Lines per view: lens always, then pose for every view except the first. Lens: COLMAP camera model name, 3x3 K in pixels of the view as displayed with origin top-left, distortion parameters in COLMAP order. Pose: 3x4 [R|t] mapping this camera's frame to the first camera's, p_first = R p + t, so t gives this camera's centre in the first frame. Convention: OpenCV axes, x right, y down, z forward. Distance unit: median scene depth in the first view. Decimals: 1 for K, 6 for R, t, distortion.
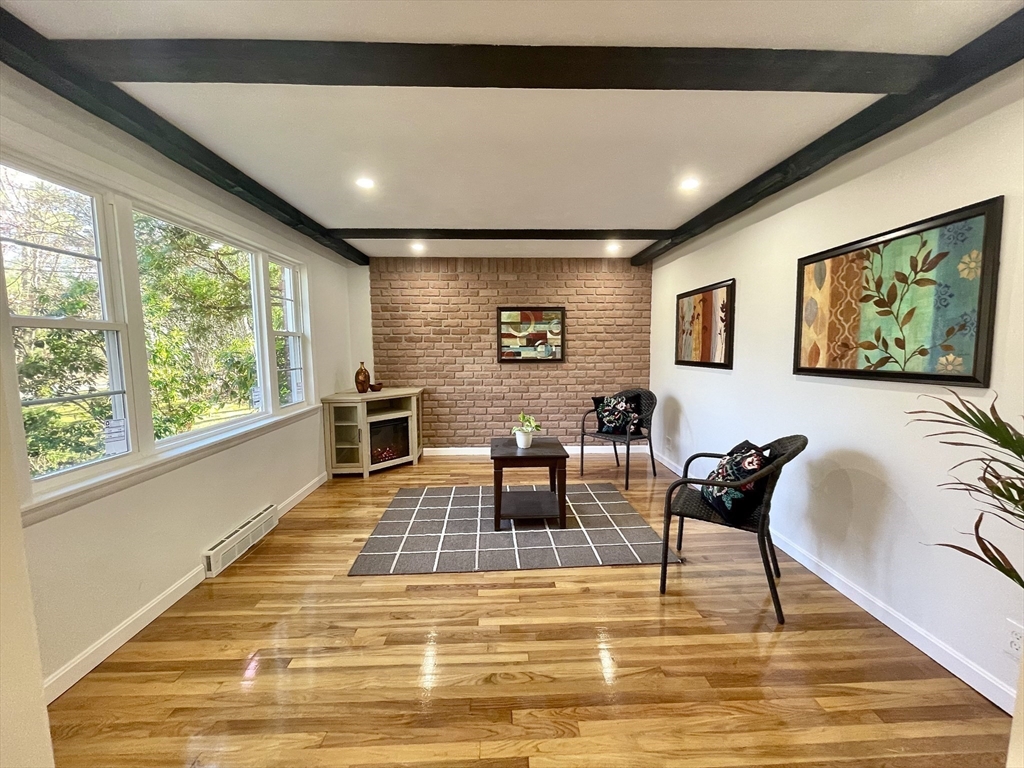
lens RADIAL K [[412.5, 0, 513.5], [0, 412.5, 384.4], [0, 0, 1]] dist [-0.003841, 0.000411]
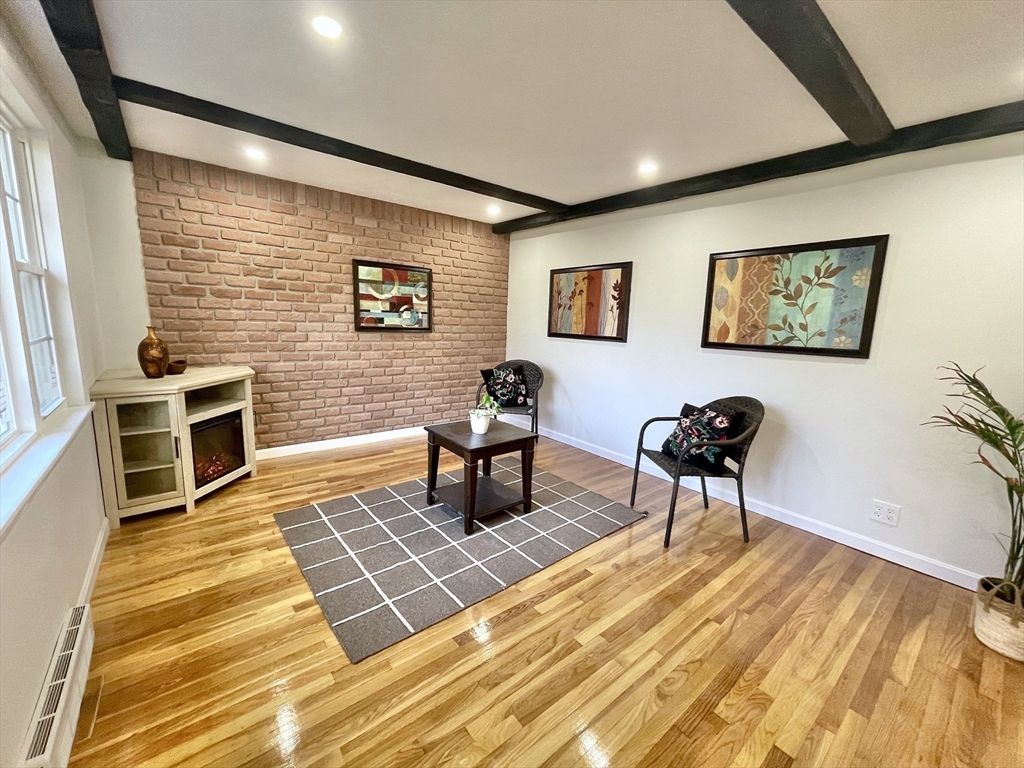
lens RADIAL K [[412.5, 0, 512.9], [0, 412.5, 385.1], [0, 0, 1]] dist [-0.003841, 0.000411]
pose [[0.799054, -0.060557, 0.598202, -0.371548], [0.011577, 0.996280, 0.085390, -0.017350], [-0.601148, -0.061306, 0.796783, 0.237096]]
